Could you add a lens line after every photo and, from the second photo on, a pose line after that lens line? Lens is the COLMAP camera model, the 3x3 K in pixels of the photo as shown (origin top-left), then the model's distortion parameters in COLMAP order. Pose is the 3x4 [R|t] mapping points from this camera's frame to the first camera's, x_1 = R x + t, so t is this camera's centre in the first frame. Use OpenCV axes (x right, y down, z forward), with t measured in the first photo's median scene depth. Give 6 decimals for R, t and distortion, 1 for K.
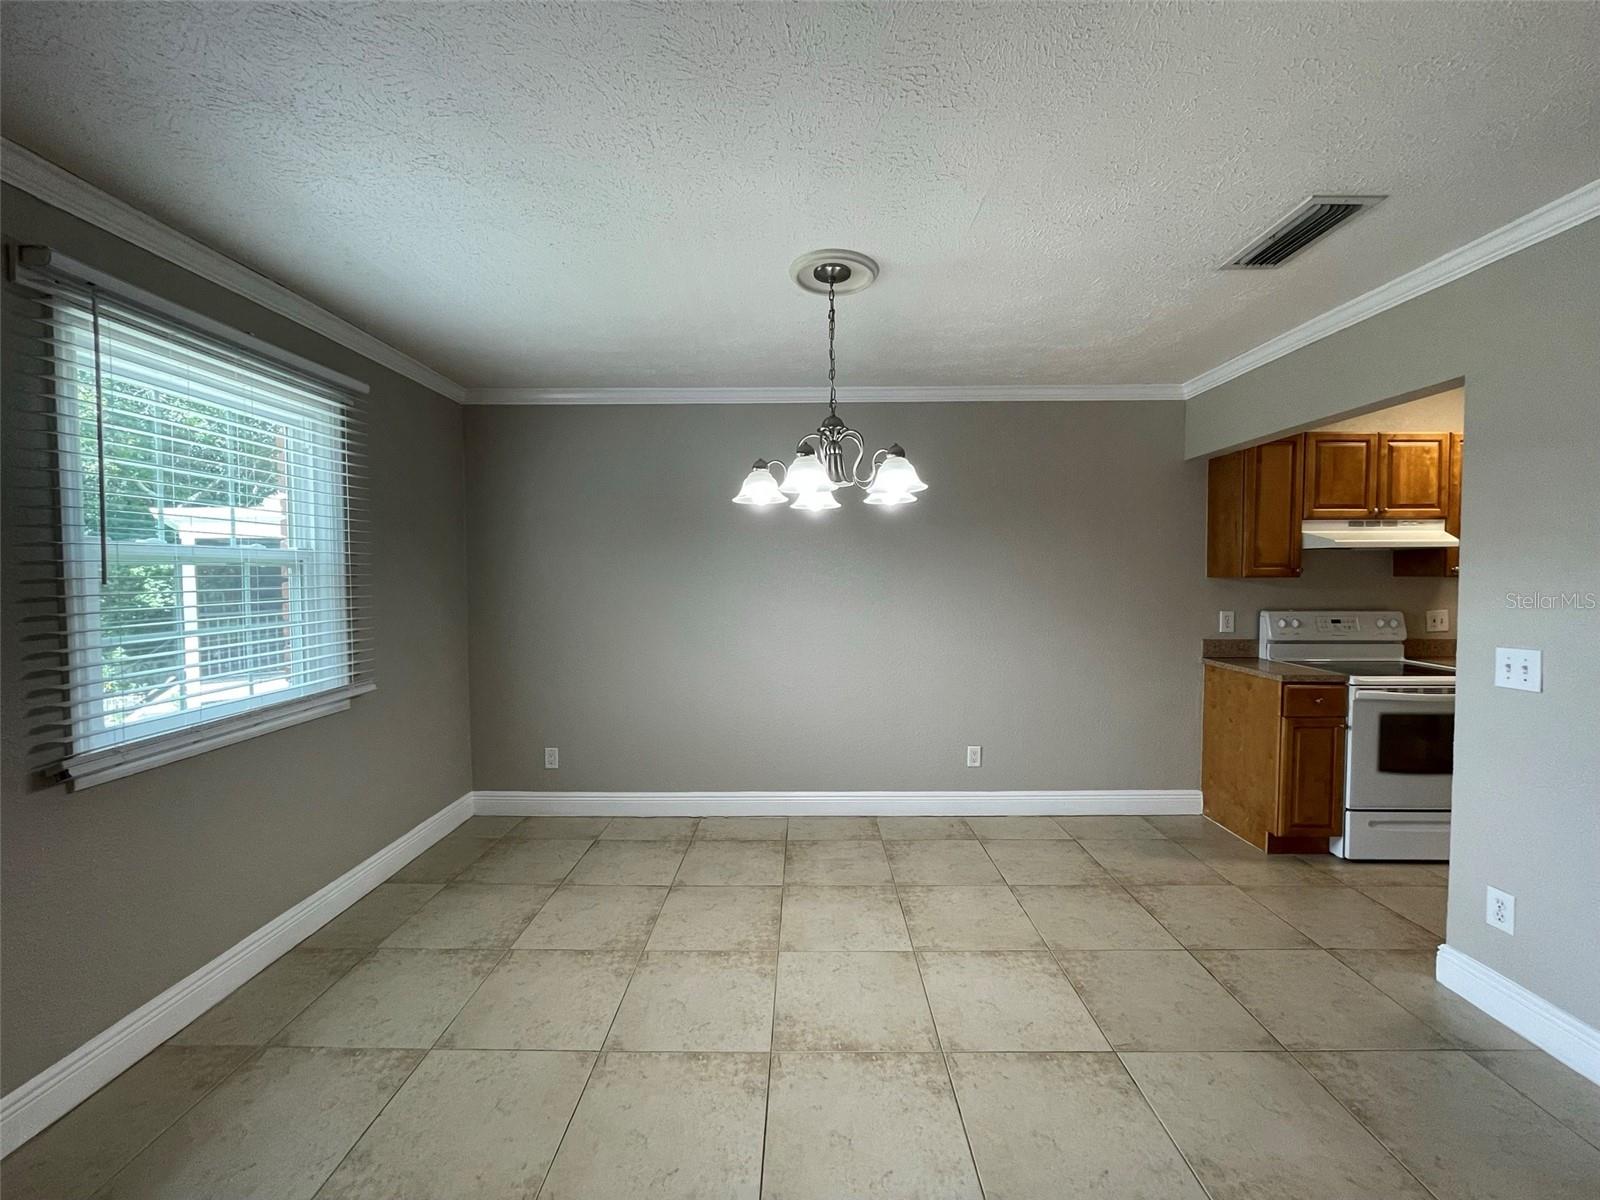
lens RADIAL K [[648.3, 0, 799.5], [0, 648.3, 596.6], [0, 0, 1]] dist [-0.002905, 0.000203]
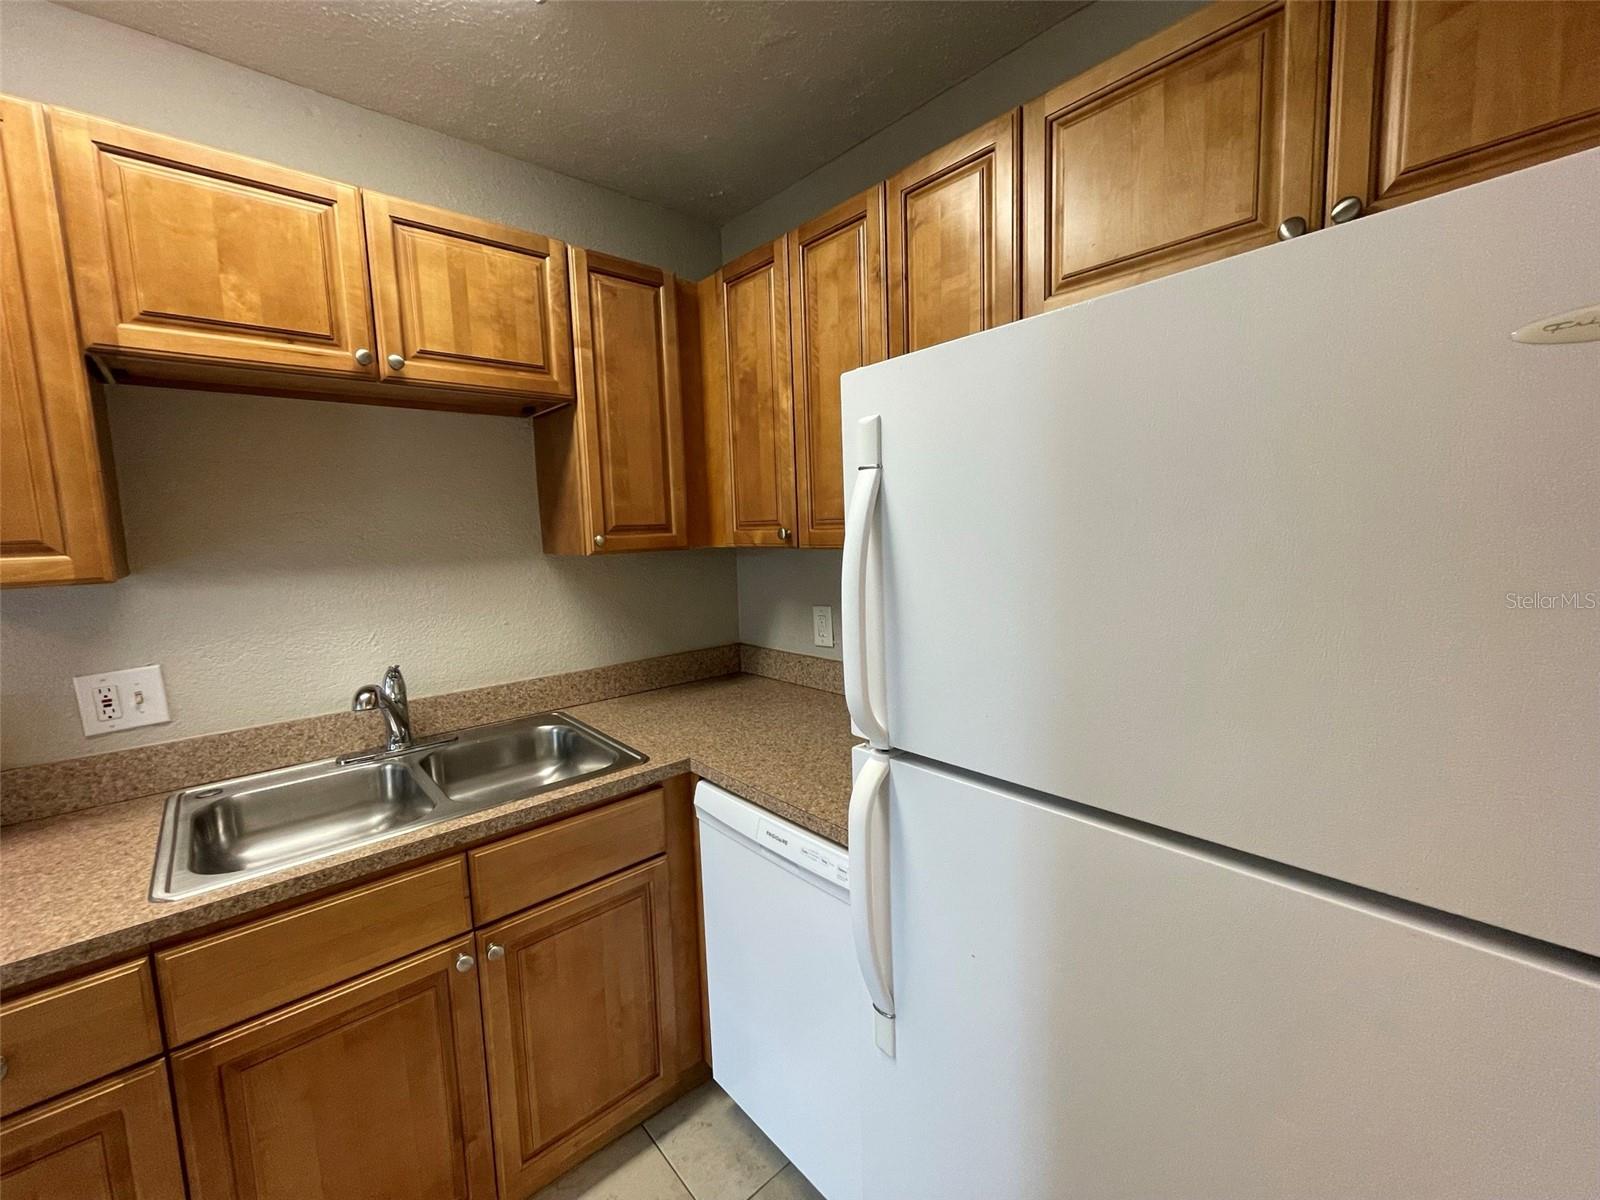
lens RADIAL K [[648.3, 0, 799.5], [0, 648.3, 596.6], [0, 0, 1]] dist [-0.002905, 0.000203]
pose [[0.742977, -0.092254, 0.662929, 1.249104], [0.051035, 0.995381, 0.081320, -0.036221], [-0.667369, -0.026586, 0.744253, 0.586203]]
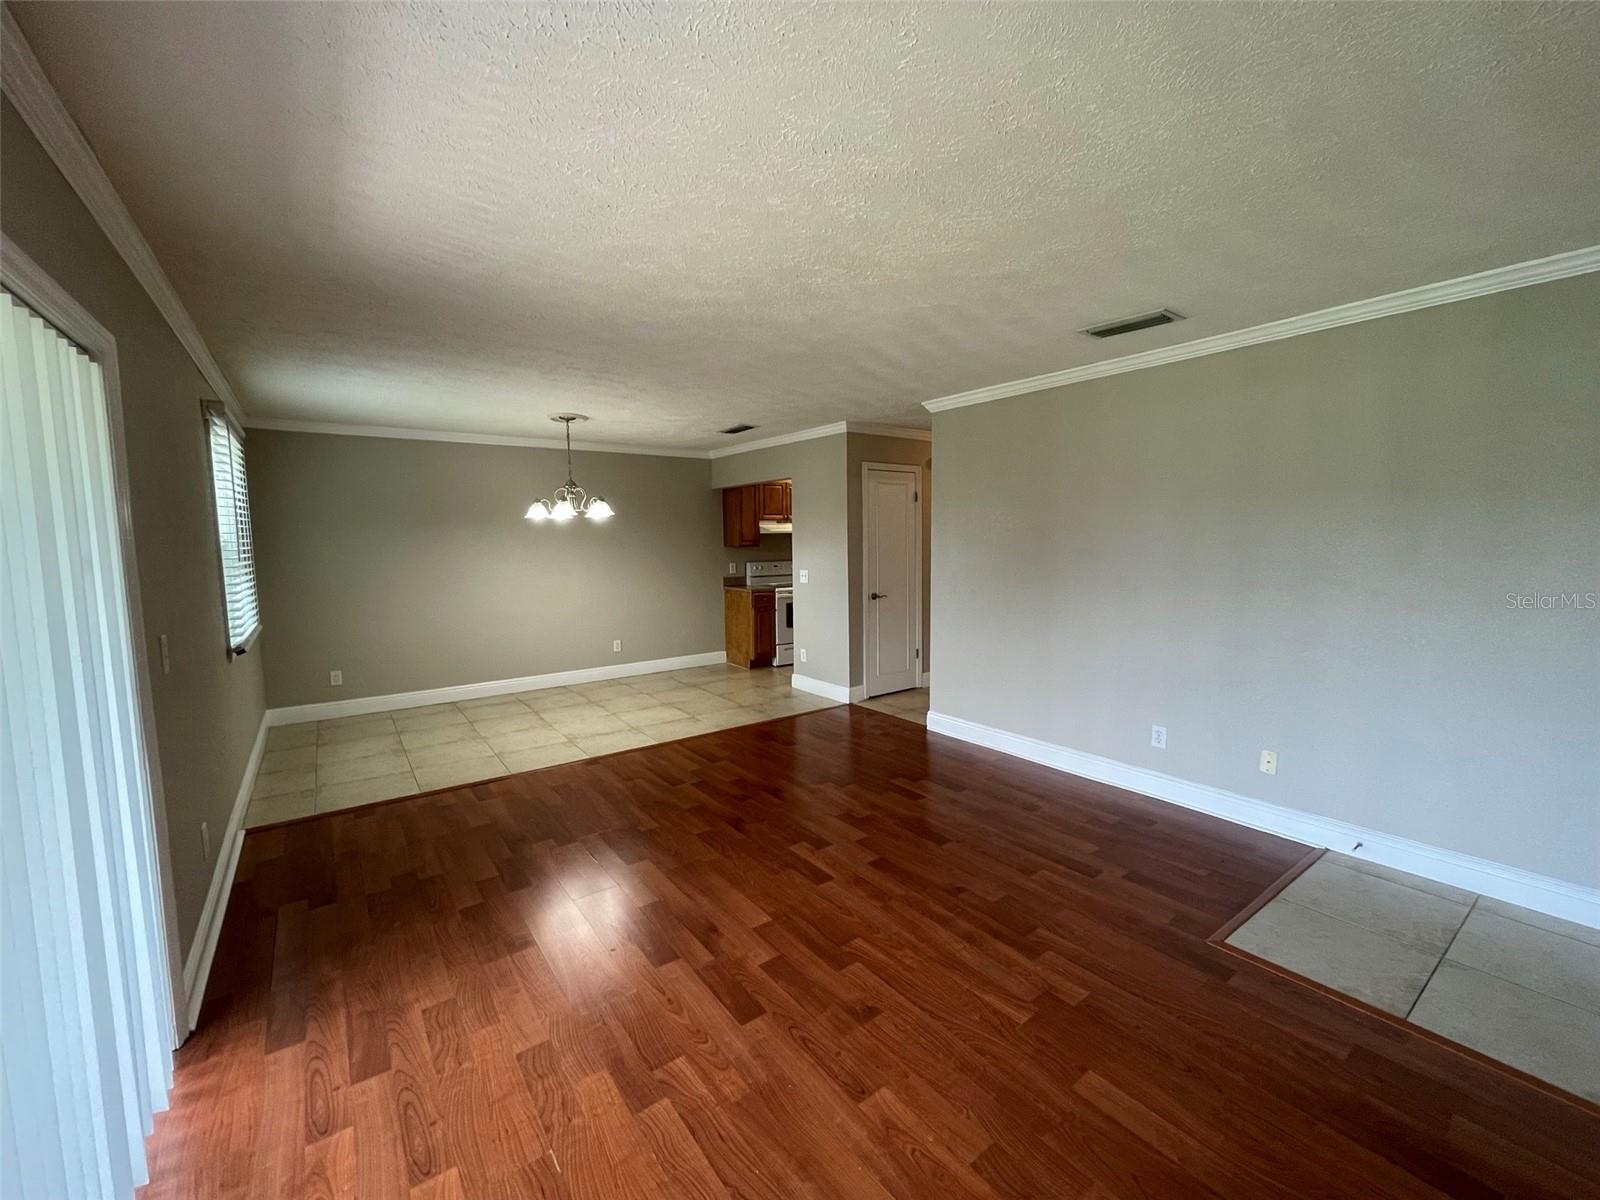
lens RADIAL K [[646.7, 0, 799.3], [0, 646.7, 597.9], [0, 0, 1]] dist [-0.002366, -0.000648]
pose [[0.801385, -0.061678, 0.594960, -0.489584], [0.030352, 0.997581, 0.062534, 0.012849], [-0.597378, -0.032056, 0.801319, -0.948558]]
